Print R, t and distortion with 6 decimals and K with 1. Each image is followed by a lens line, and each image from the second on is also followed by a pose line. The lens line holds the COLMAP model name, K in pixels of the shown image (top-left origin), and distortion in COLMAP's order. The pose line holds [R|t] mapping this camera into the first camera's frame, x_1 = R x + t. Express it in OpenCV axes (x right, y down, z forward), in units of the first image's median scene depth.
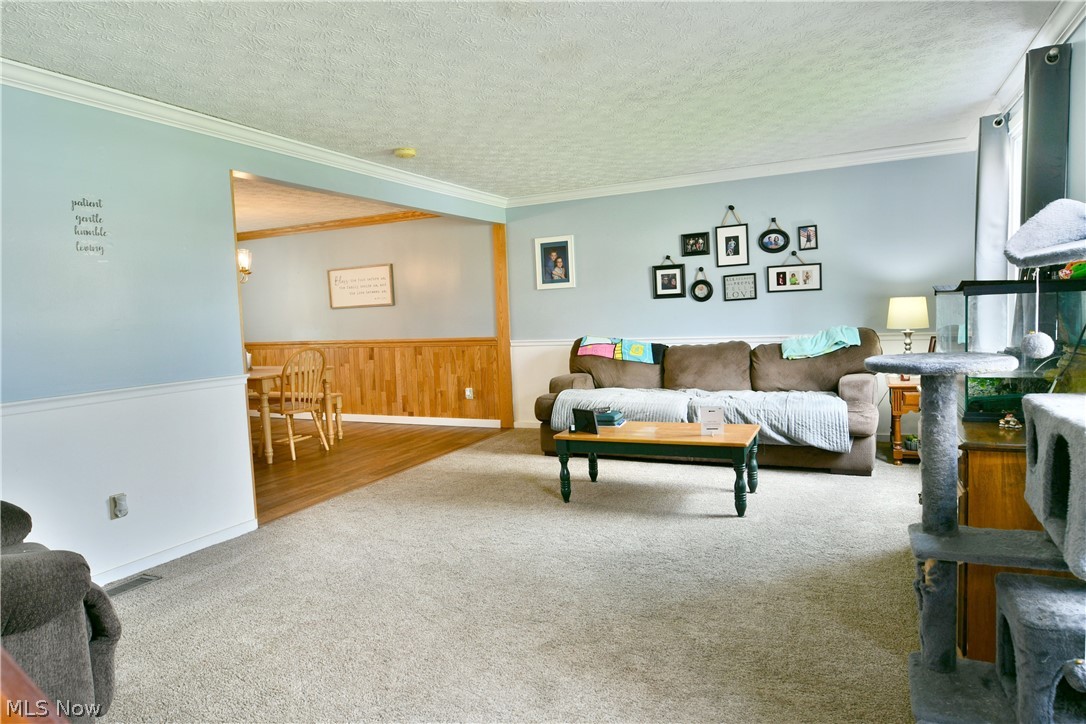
lens RADIAL K [[655.6, 0, 538.4], [0, 655.6, 360.8], [0, 0, 1]] dist [-0.011815, -0.003373]
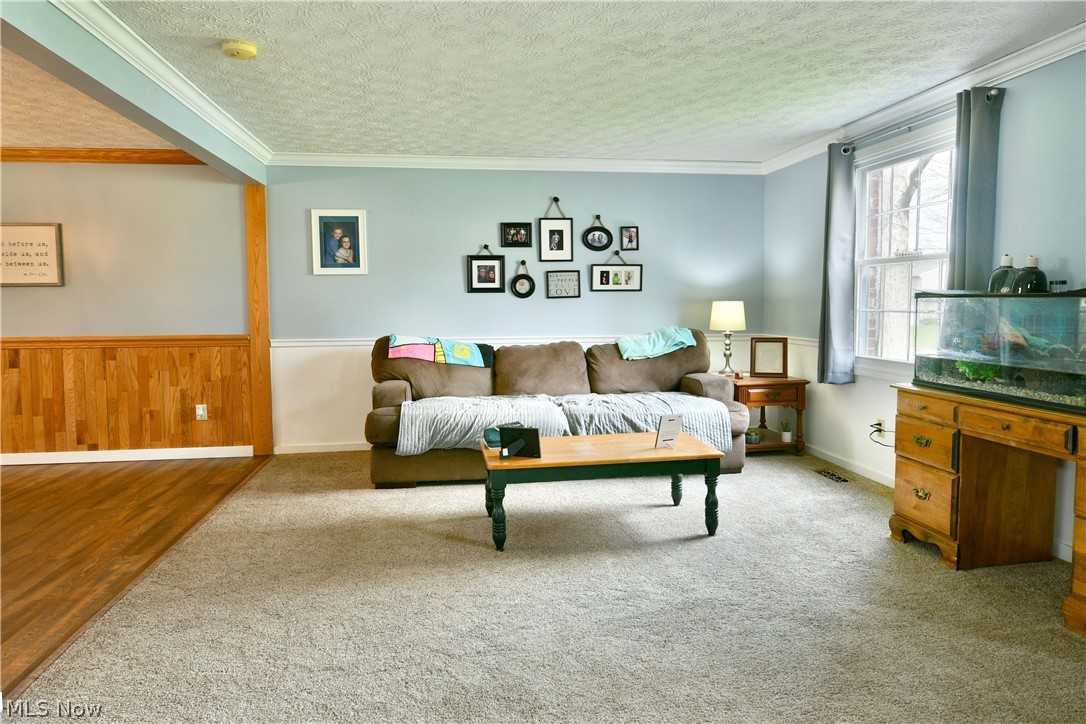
lens RADIAL K [[655.6, 0, 543.8], [0, 655.6, 342.2], [0, 0, 1]] dist [-0.011815, -0.003373]
pose [[0.828070, 0.003381, 0.560615, -0.284528], [0.013155, 0.999589, -0.025458, -0.006158], [-0.560471, 0.028456, 0.827685, 0.273286]]
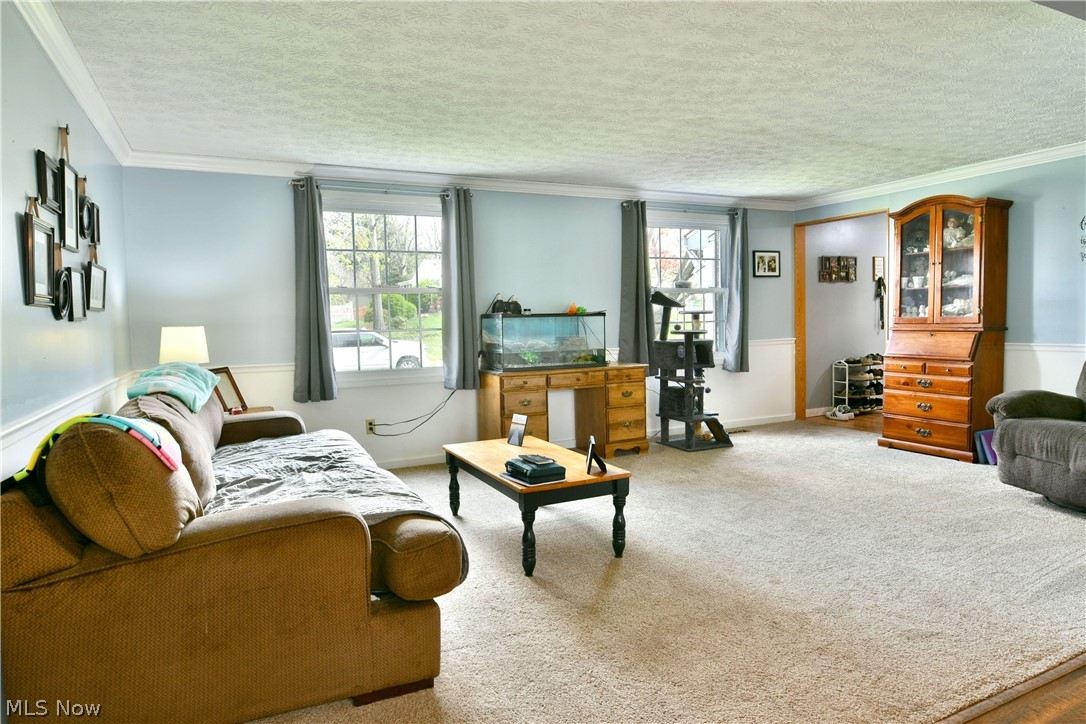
lens RADIAL K [[655.6, 0, 541.2], [0, 655.6, 362.3], [0, 0, 1]] dist [-0.011815, -0.003373]
pose [[-0.777667, 0.016253, 0.628466, -0.318946], [0.102272, 0.989620, 0.100960, -0.089304], [-0.620301, 0.142788, -0.771257, 1.360899]]
